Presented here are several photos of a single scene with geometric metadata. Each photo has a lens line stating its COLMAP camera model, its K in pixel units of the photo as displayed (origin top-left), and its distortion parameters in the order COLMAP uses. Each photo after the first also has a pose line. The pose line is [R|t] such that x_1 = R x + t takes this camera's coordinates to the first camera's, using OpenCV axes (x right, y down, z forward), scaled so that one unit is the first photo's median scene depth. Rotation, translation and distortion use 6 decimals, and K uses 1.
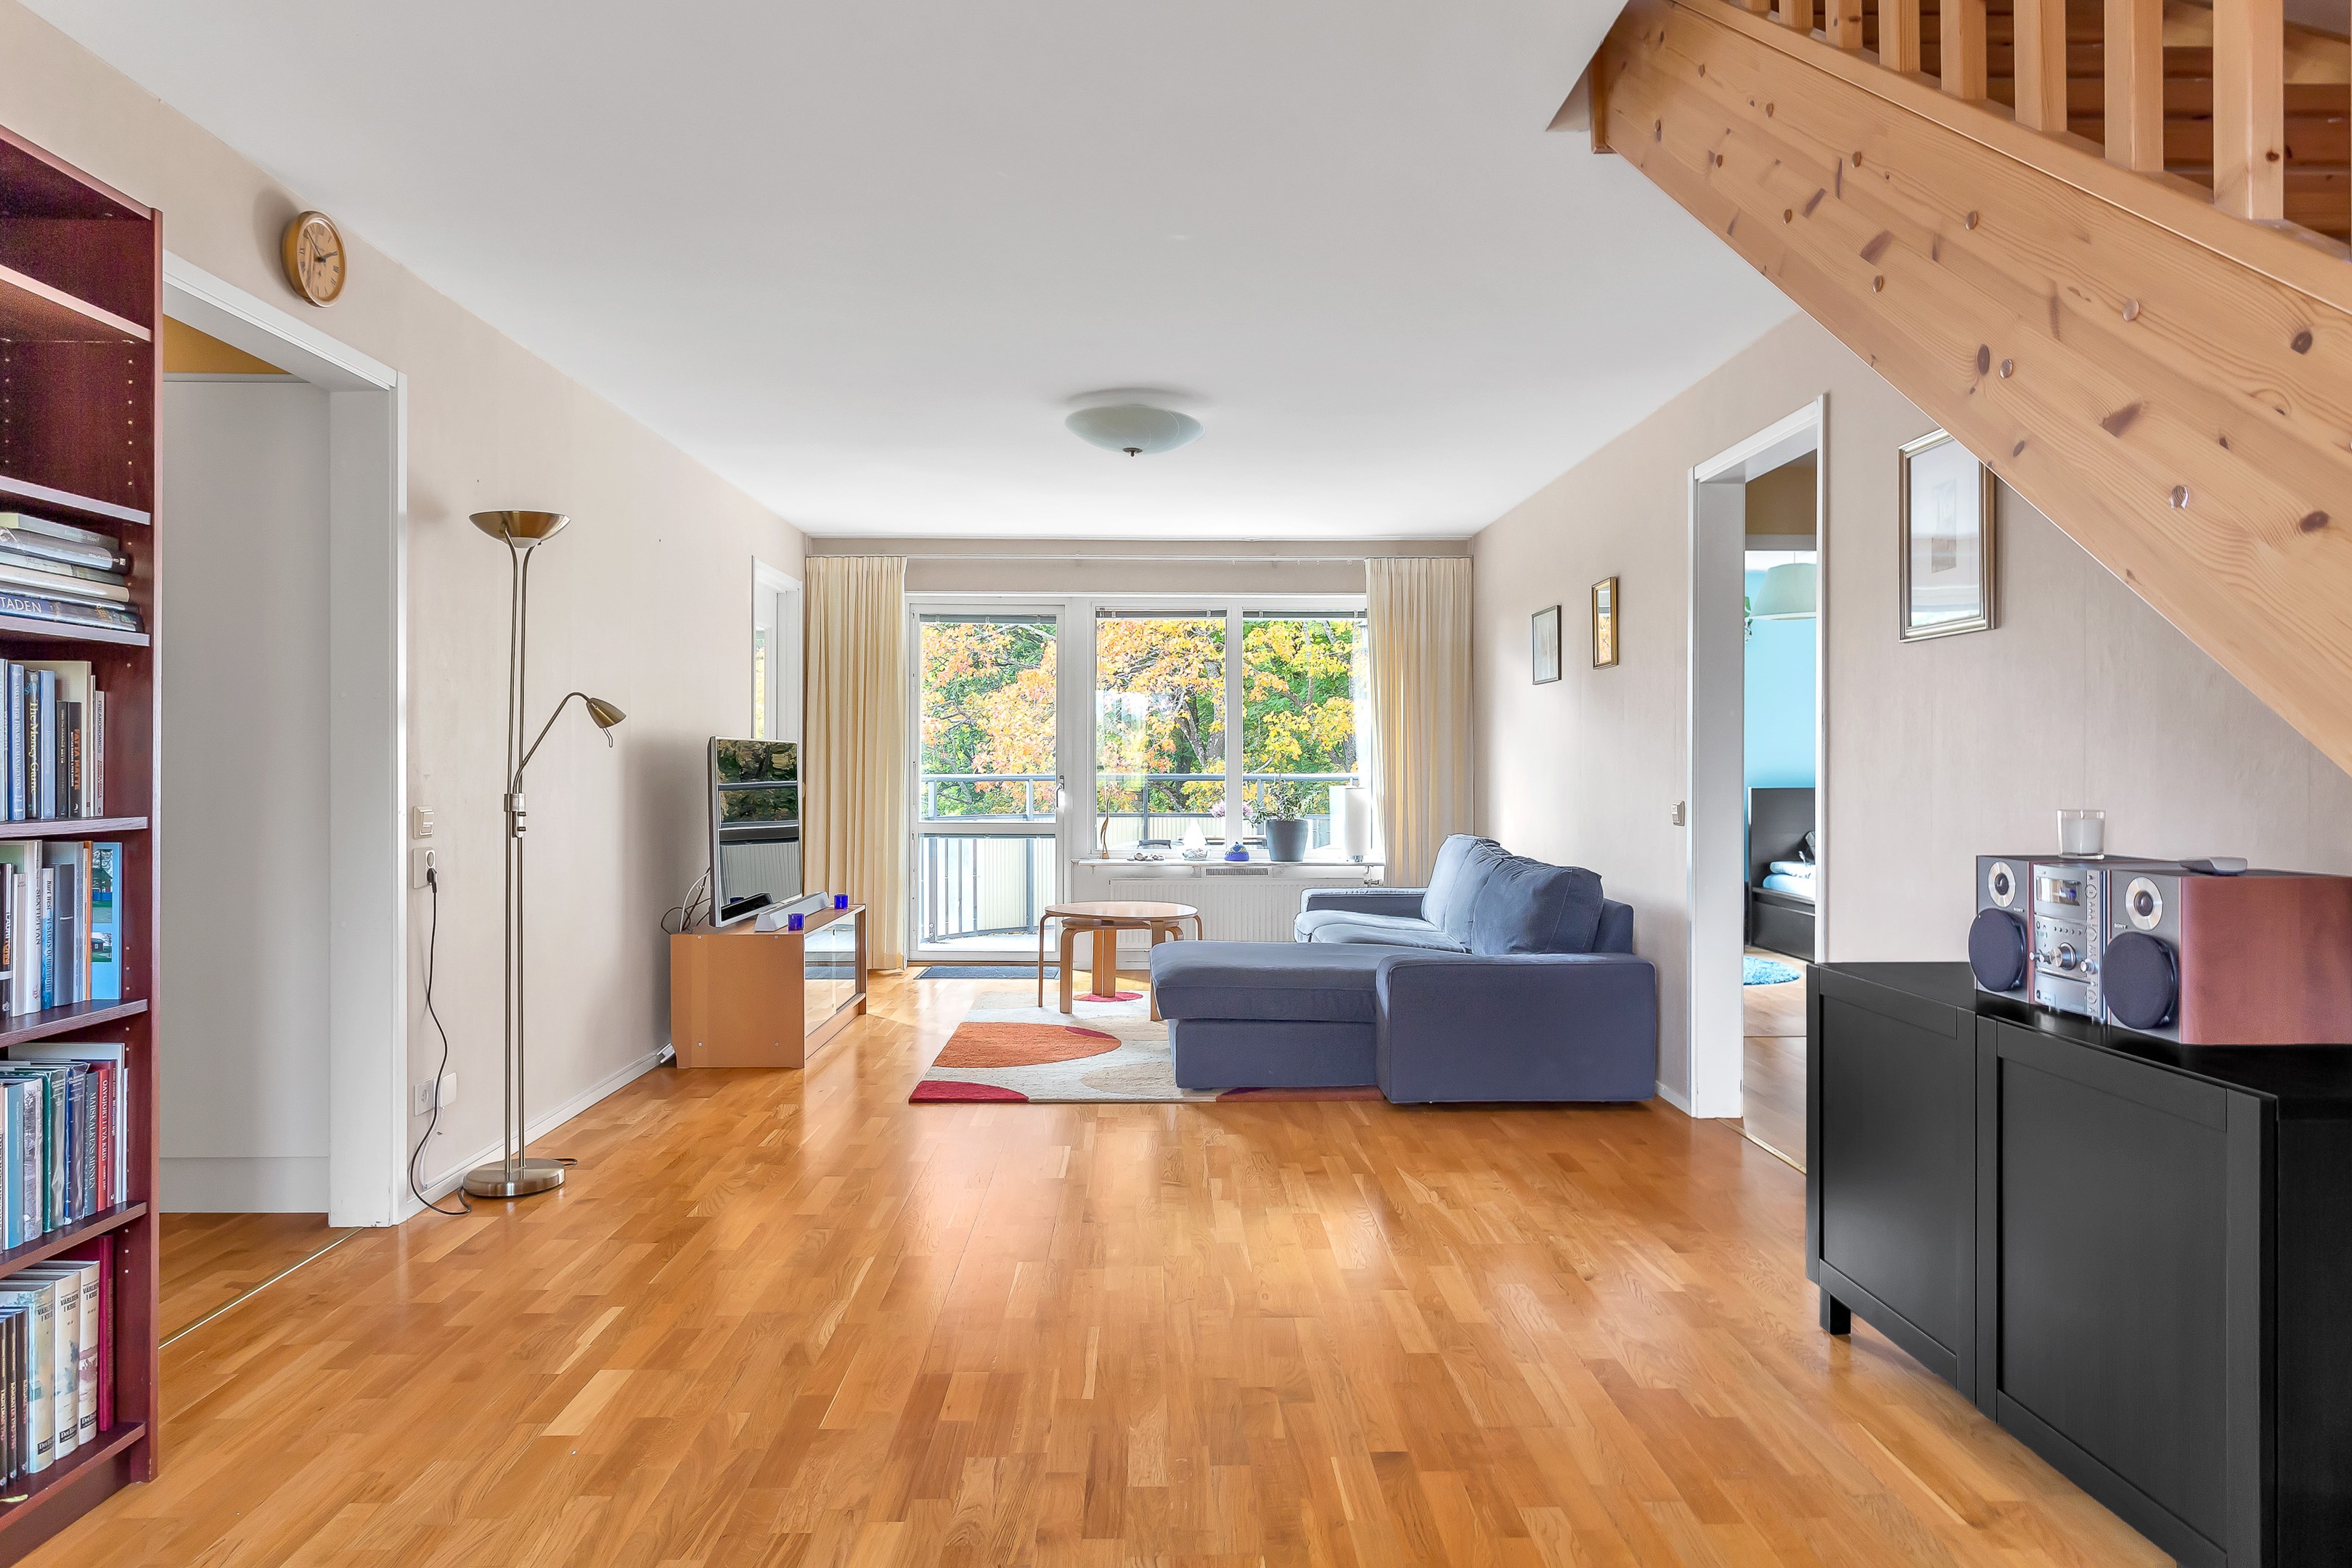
lens RADIAL K [[1492.8, 0, 1174.4], [0, 1492.8, 741.7], [0, 0, 1]] dist [-0.000619, -0.000021]
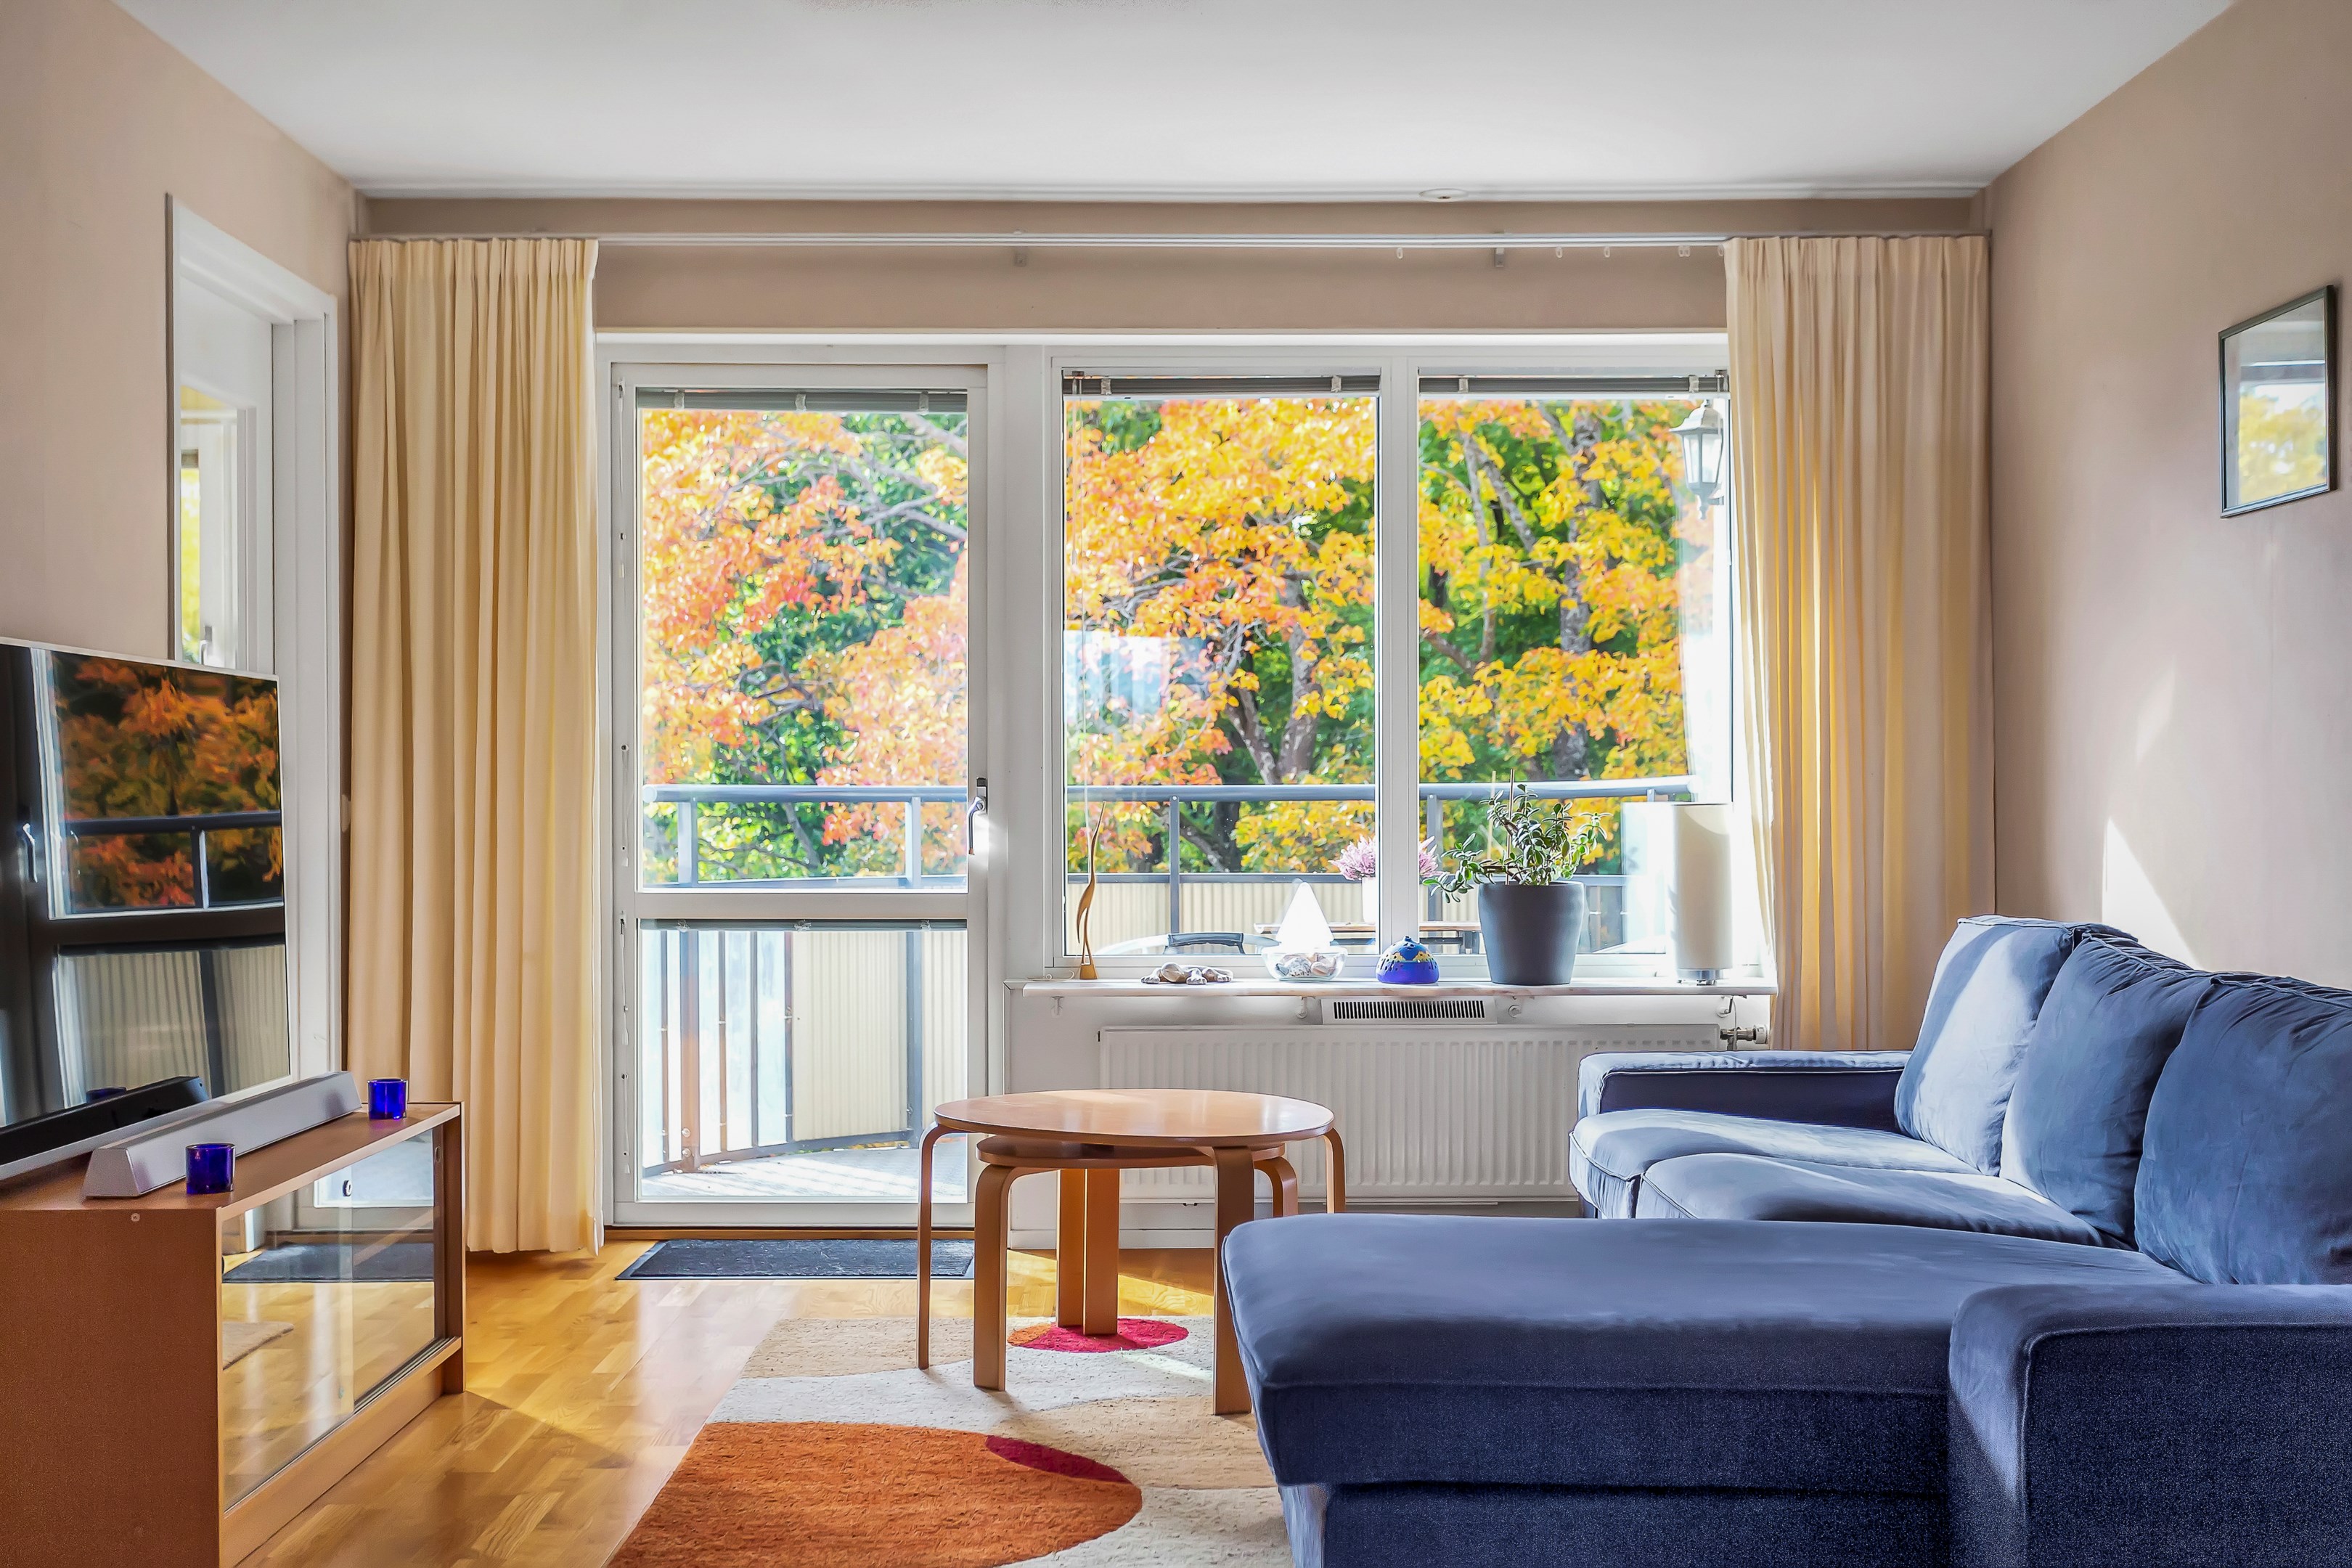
lens RADIAL K [[2742.7, 0, 1176.0], [0, 2742.7, 784.0], [0, 0, 1]] dist [0.014657, 0.007473]
pose [[0.999944, -0.003359, -0.010083, -0.014442], [0.003462, 0.999942, 0.010152, 0.017263], [0.010048, -0.010186, 0.999898, 0.248395]]
